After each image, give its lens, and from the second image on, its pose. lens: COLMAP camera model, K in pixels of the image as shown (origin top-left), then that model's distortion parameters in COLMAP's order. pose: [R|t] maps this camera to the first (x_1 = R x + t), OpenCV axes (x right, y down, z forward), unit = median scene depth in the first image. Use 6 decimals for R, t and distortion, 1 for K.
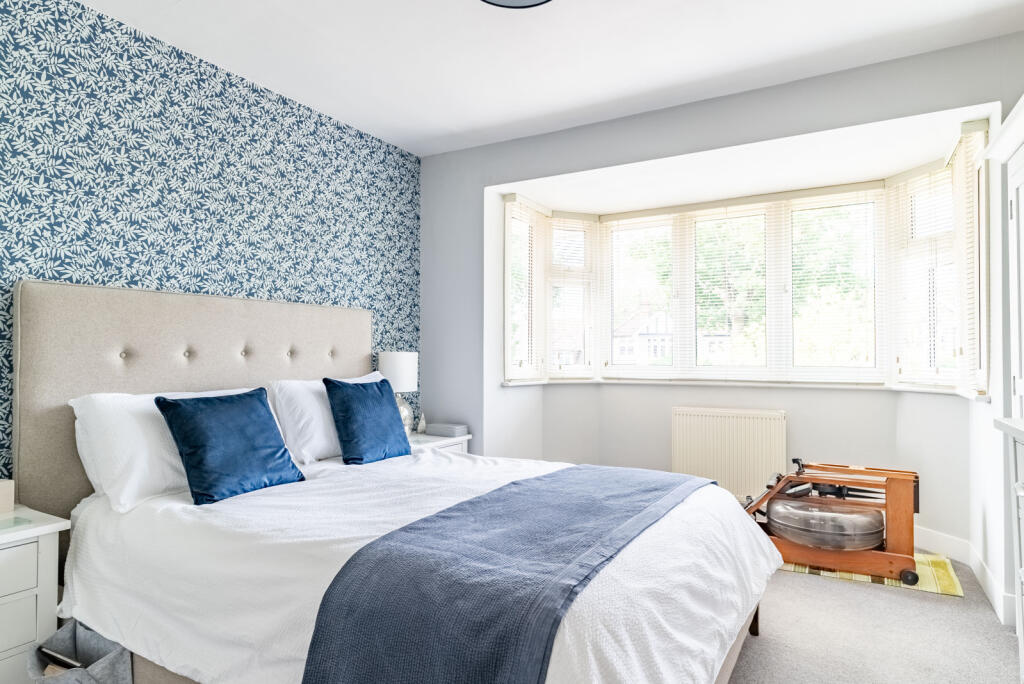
lens RADIAL K [[592.4, 0, 514.1], [0, 592.4, 346.1], [0, 0, 1]] dist [-0.009657, -0.000281]
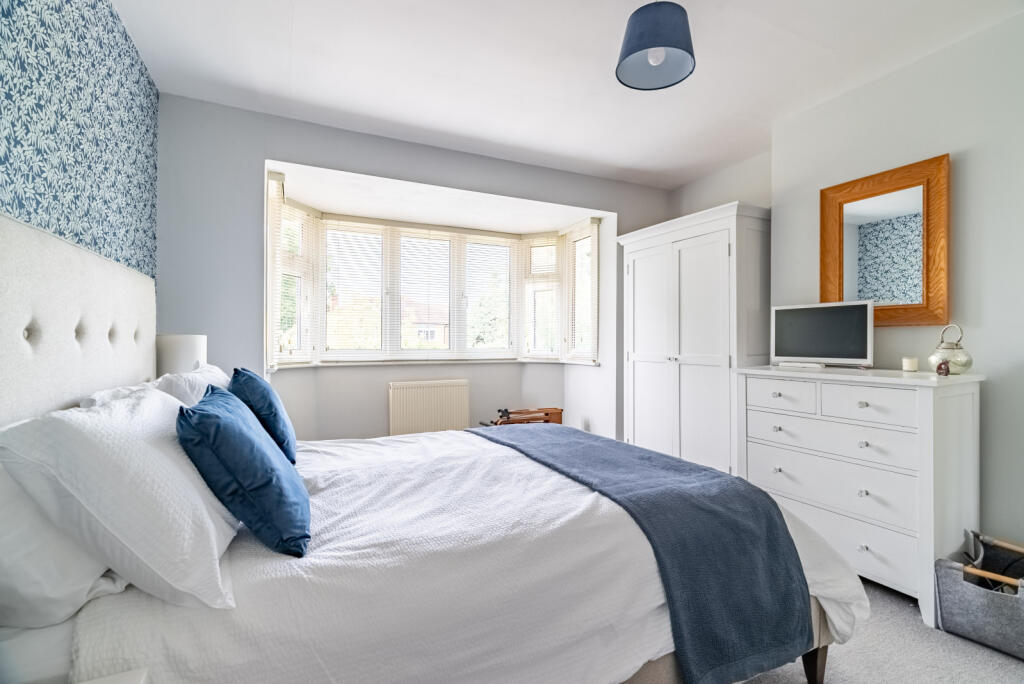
lens RADIAL K [[475.6, 0, 509.9], [0, 475.6, 340.9], [0, 0, 1]] dist [0.000964, 0.000994]
pose [[0.554372, 0.005114, 0.832253, -0.492744], [-0.016256, 0.999857, 0.004684, 0.007602], [-0.832110, -0.016126, 0.554376, 0.283690]]
